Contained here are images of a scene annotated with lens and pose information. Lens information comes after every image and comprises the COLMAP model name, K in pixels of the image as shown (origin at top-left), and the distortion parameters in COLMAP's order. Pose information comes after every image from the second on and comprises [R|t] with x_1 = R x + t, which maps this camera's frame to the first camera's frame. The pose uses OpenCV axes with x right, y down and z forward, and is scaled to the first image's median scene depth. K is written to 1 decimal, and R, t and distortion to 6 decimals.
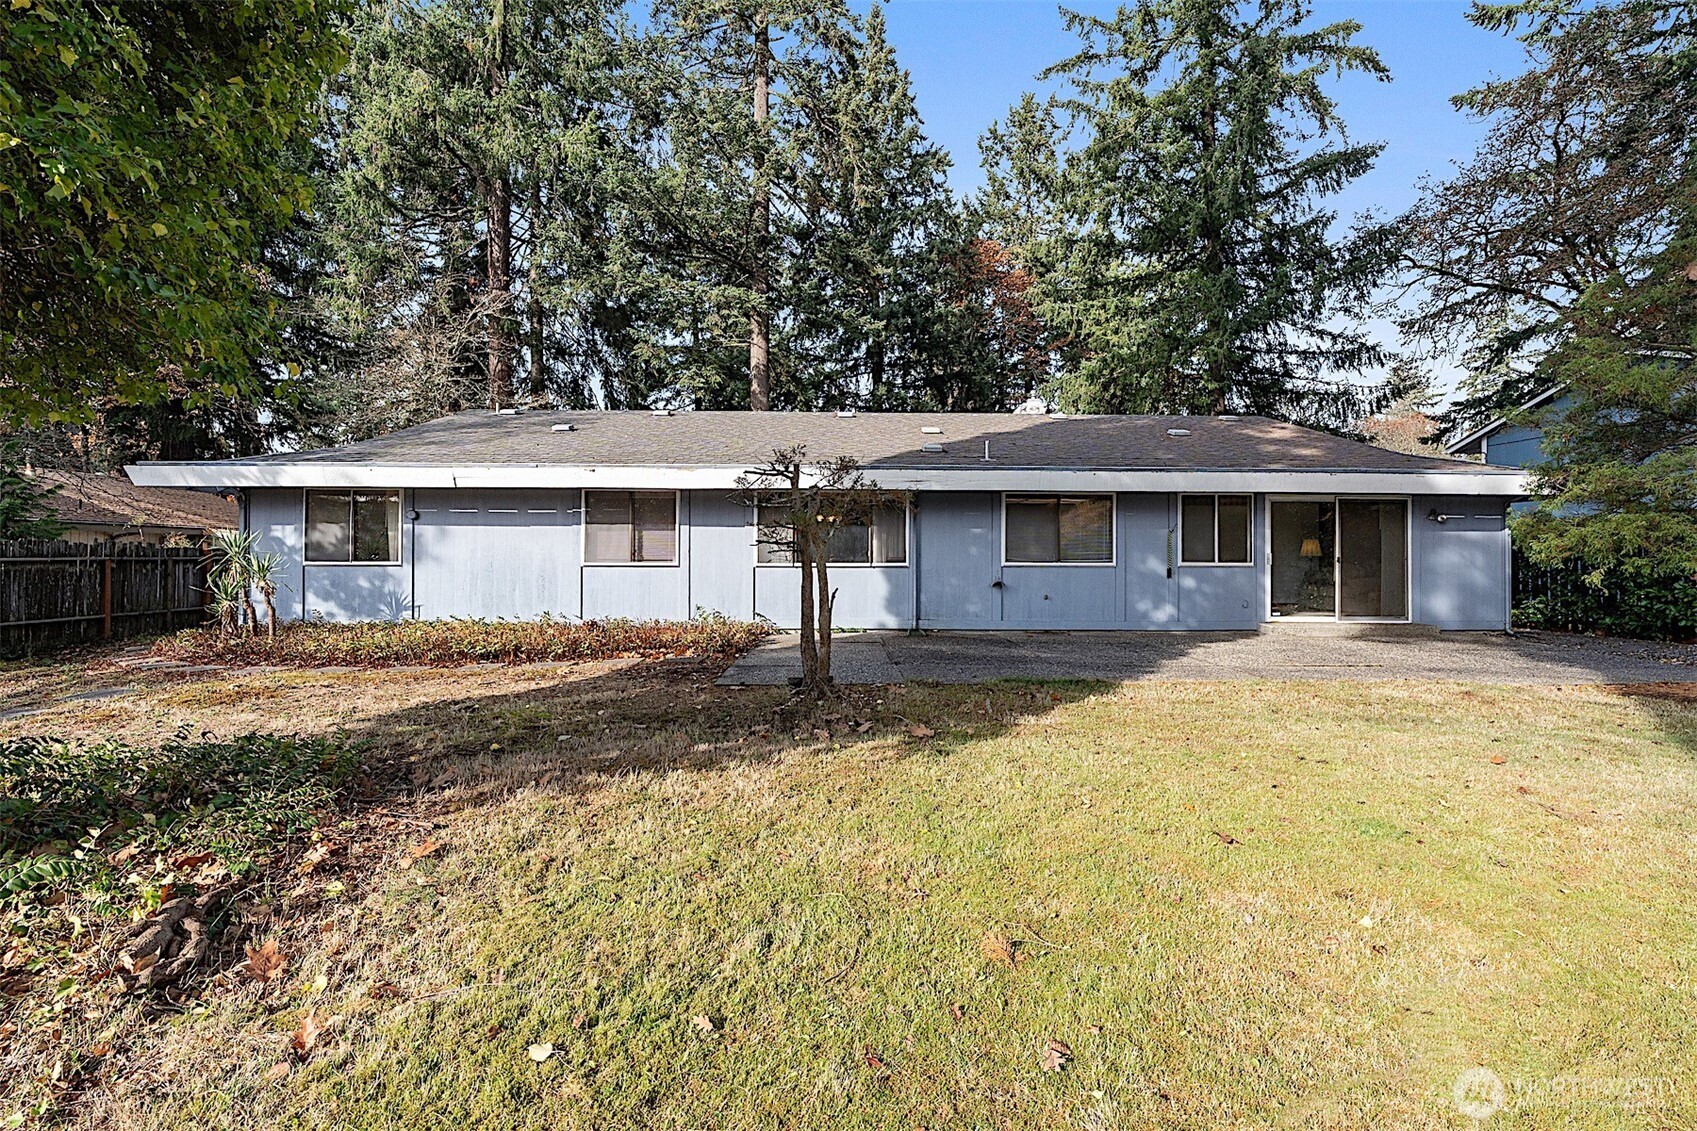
lens RADIAL K [[780.2, 0, 870.0], [0, 780.2, 556.7], [0, 0, 1]] dist [0.000684, 0.000158]
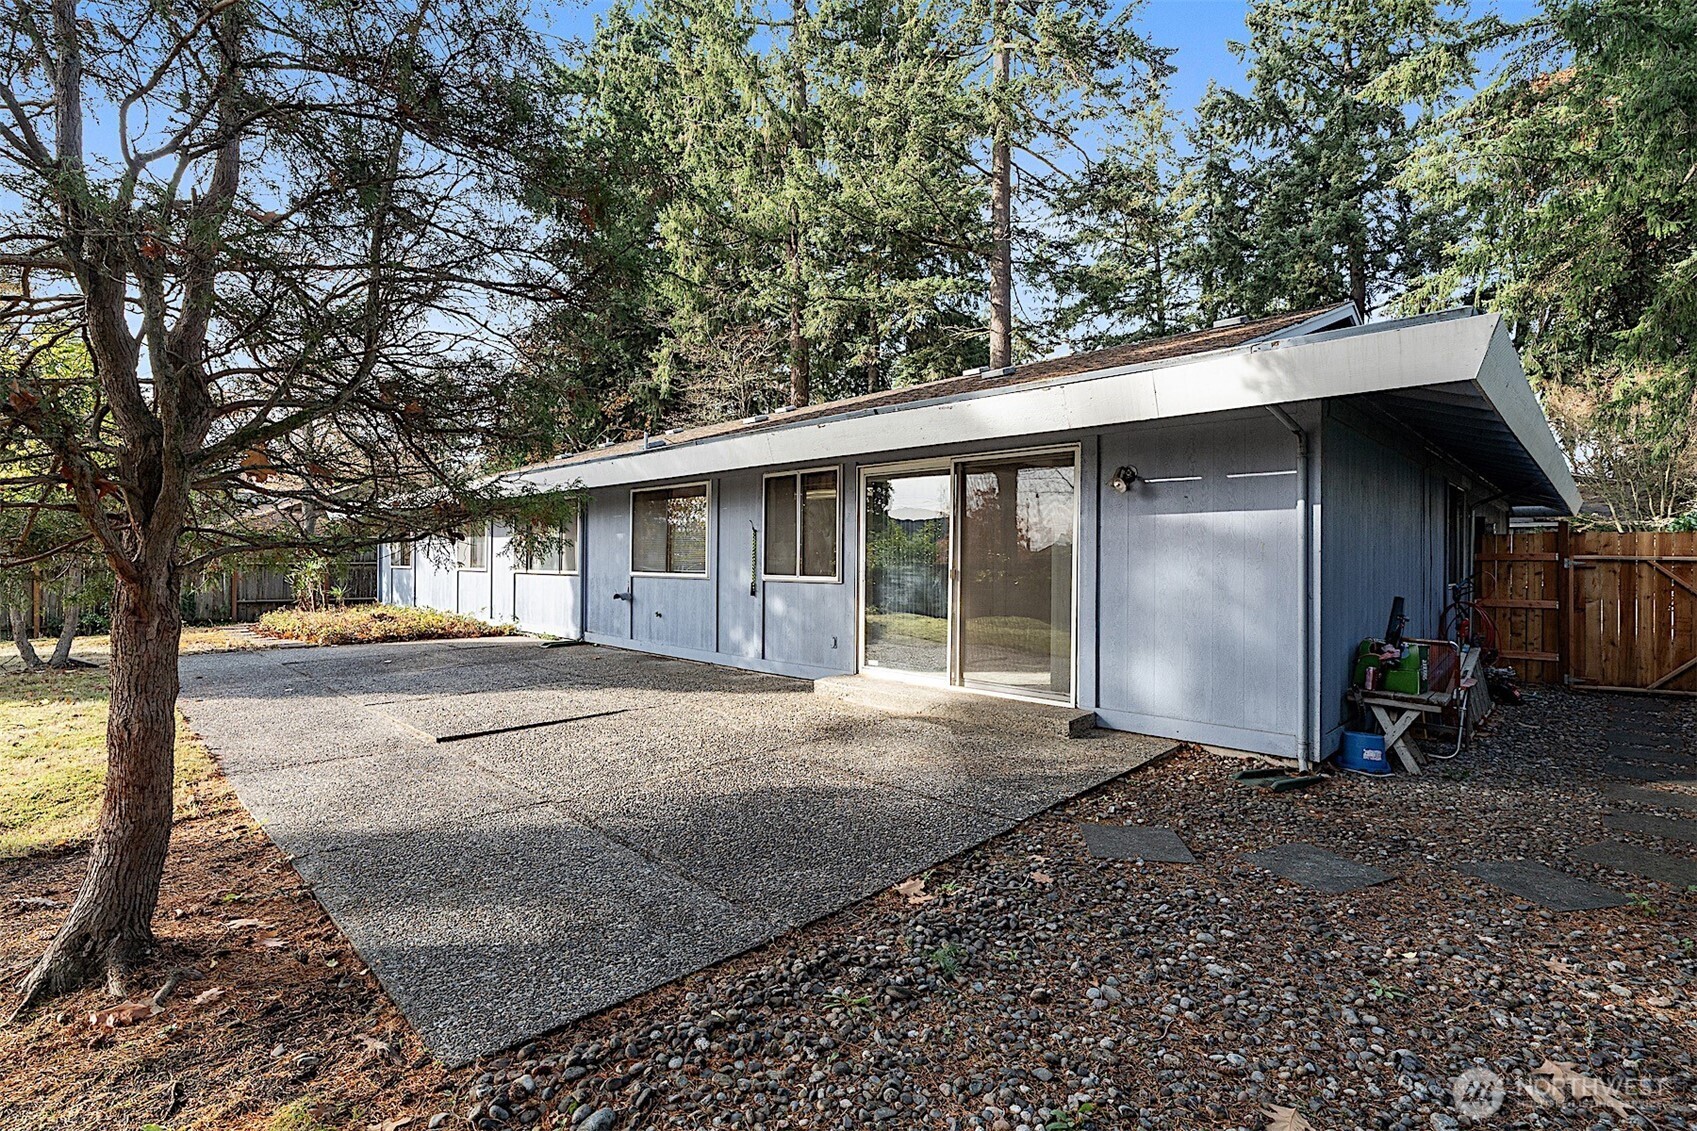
lens RADIAL K [[780.2, 0, 870.0], [0, 780.2, 556.7], [0, 0, 1]] dist [0.000684, 0.000158]
pose [[0.694819, 0.001276, -0.719183, 0.964213], [-0.008710, 0.999940, -0.006641, -0.005168], [0.719132, 0.010879, 0.694789, 0.598119]]
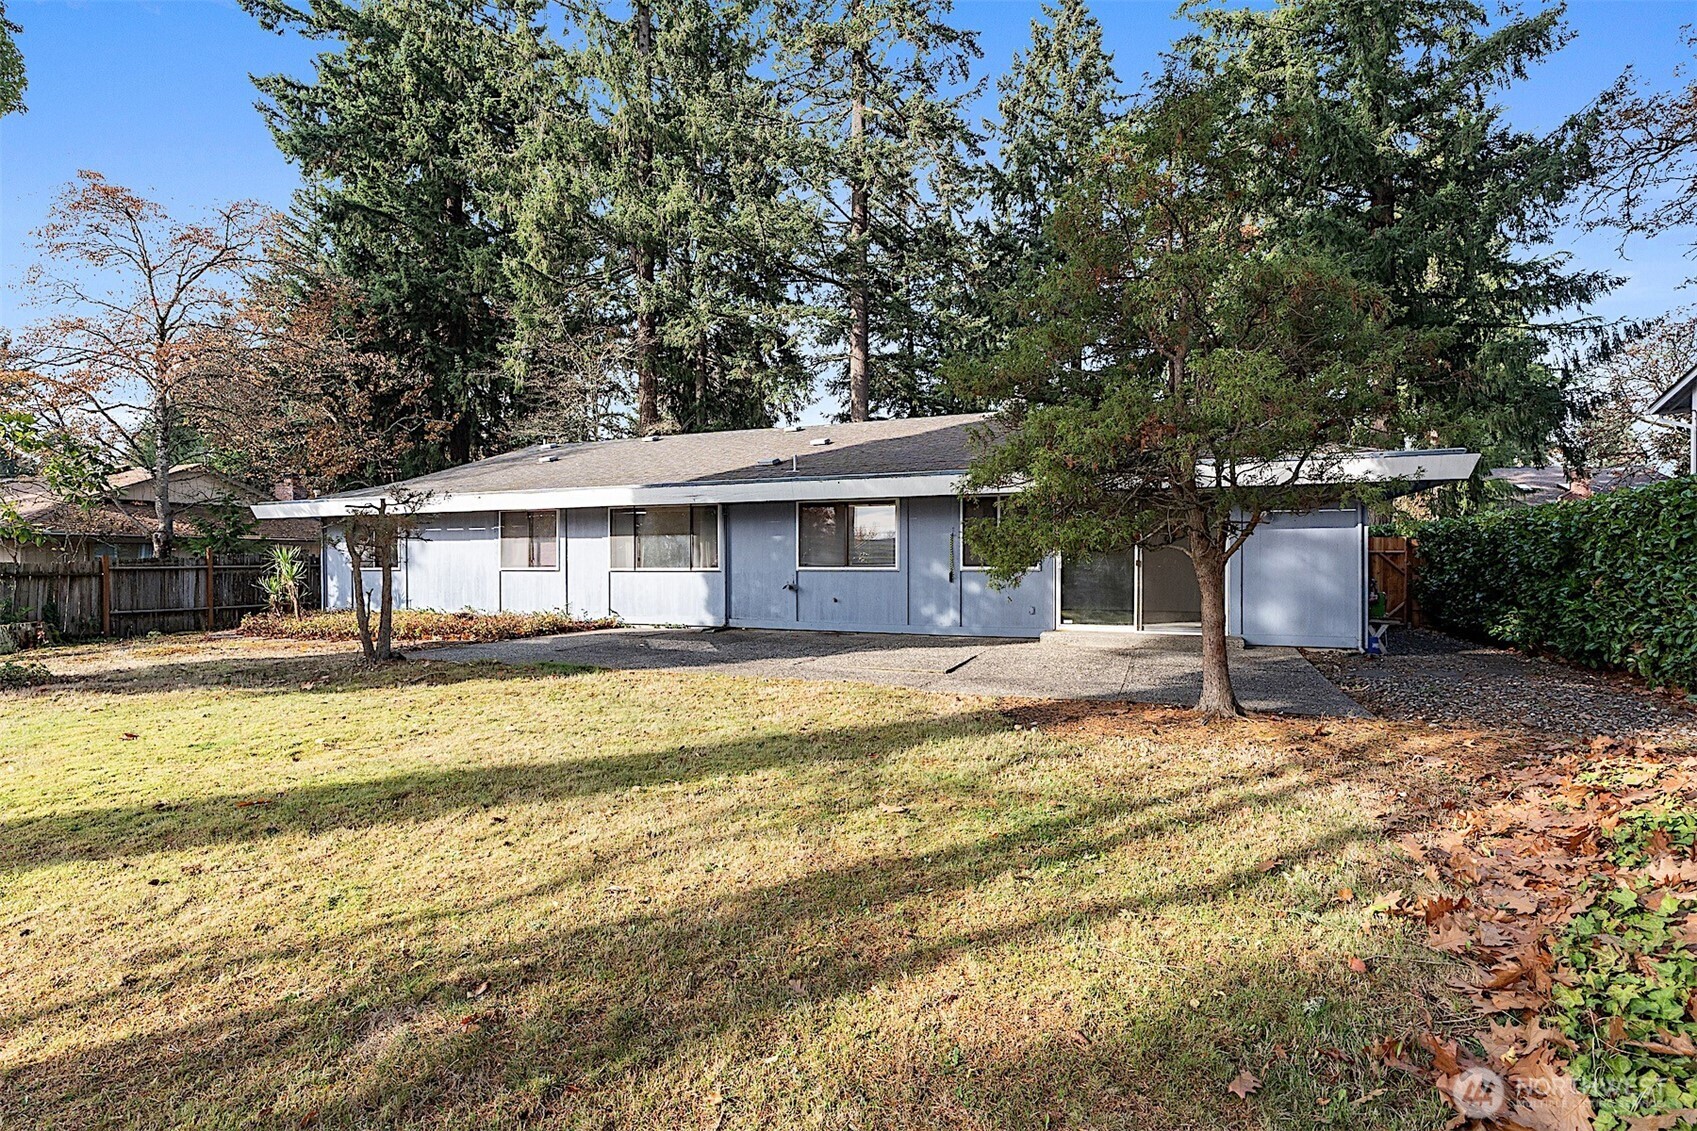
lens RADIAL K [[780.2, 0, 870.0], [0, 780.2, 556.7], [0, 0, 1]] dist [0.000684, 0.000158]
pose [[0.909540, -0.007146, -0.415556, 0.702647], [0.005753, 0.999973, -0.004604, -0.000766], [0.415578, 0.001797, 0.909556, 0.076355]]
